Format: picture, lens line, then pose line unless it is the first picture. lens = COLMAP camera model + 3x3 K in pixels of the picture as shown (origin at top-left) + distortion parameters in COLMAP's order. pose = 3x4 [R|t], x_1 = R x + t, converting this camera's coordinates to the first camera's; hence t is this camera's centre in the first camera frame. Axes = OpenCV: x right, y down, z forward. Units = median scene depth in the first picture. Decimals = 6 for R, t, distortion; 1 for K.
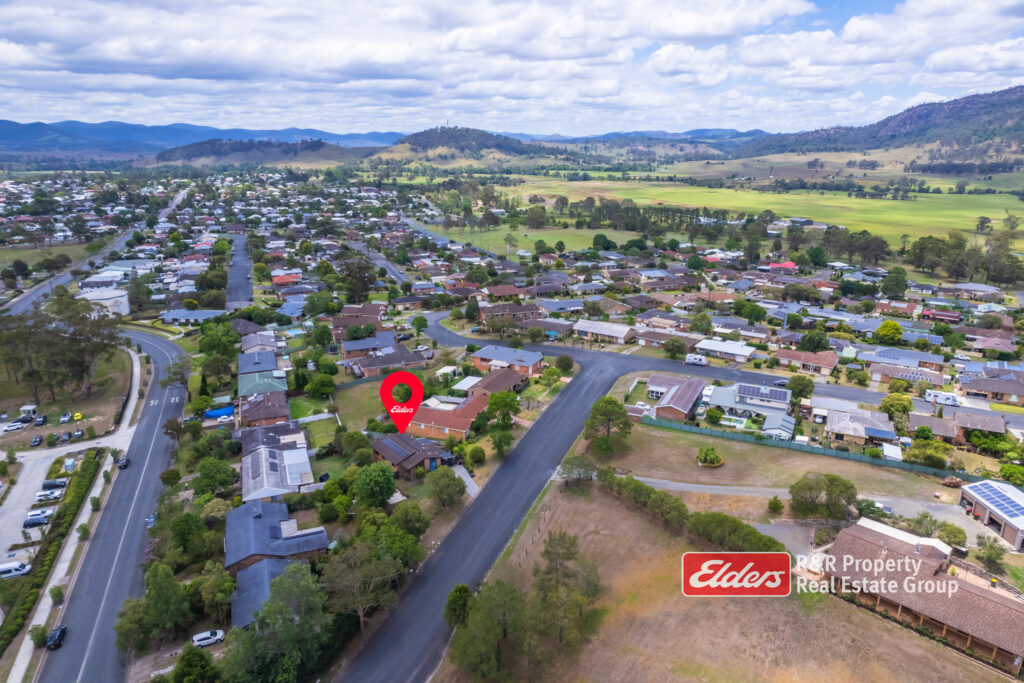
lens RADIAL K [[651.1, 0, 517.0], [0, 651.1, 342.2], [0, 0, 1]] dist [-0.070031, 0.059171]
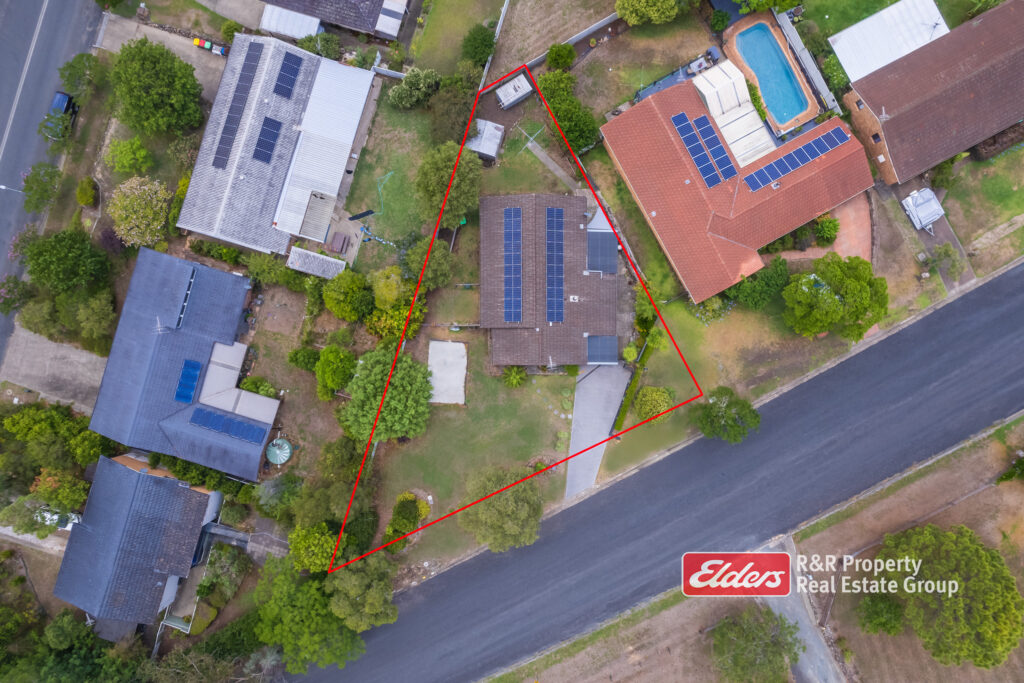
lens RADIAL K [[651.1, 0, 517.0], [0, 651.1, 342.2], [0, 0, 1]] dist [-0.070031, 0.059171]
pose [[0.778245, 0.627955, 0.002588, -0.082635], [-0.186979, 0.227791, 0.955589, -0.115959], [0.599478, -0.744166, 0.294692, 0.449821]]
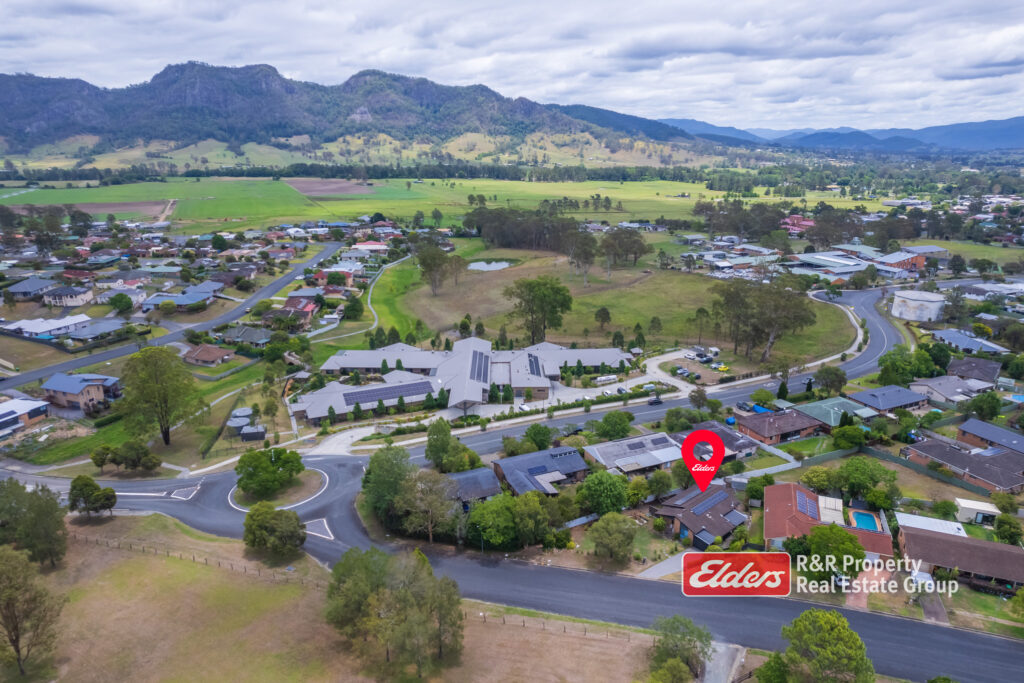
lens RADIAL K [[651.1, 0, 517.0], [0, 651.1, 342.2], [0, 0, 1]] dist [-0.070031, 0.059171]
pose [[0.038456, 0.296116, -0.954378, 0.295093], [-0.296065, 0.915577, 0.272147, -0.098127], [0.954393, 0.272092, 0.122879, 0.330835]]
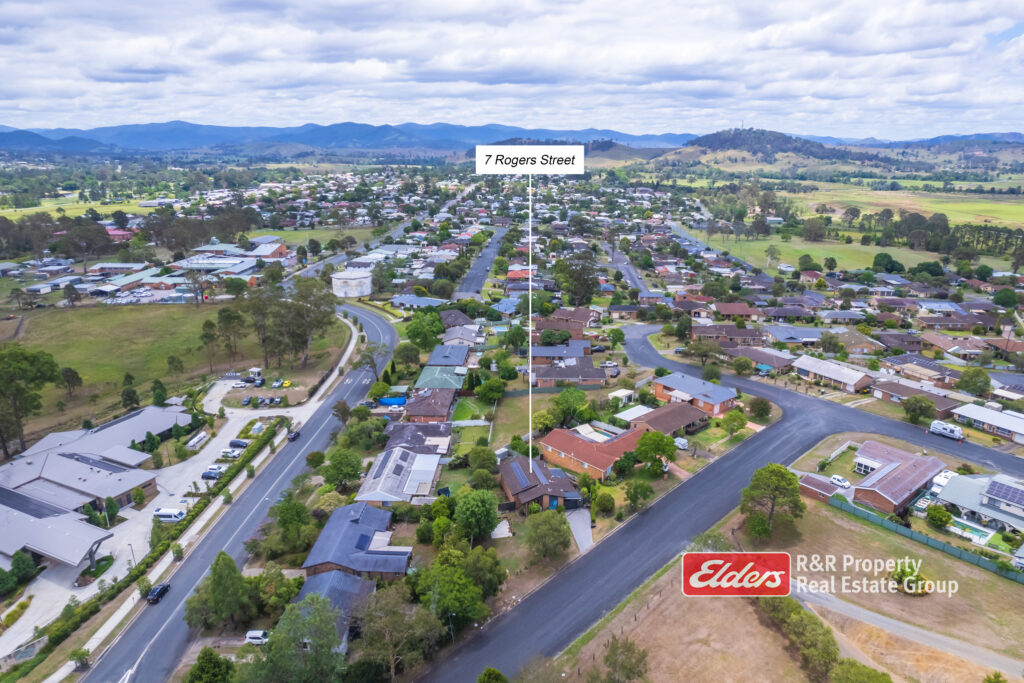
lens RADIAL K [[651.1, 0, 517.0], [0, 651.1, 342.2], [0, 0, 1]] dist [-0.070031, 0.059171]
pose [[0.910252, 0.123659, -0.395157, 0.075829], [-0.124459, 0.991941, 0.023721, -0.021899], [0.394906, 0.027589, 0.918307, 0.087758]]
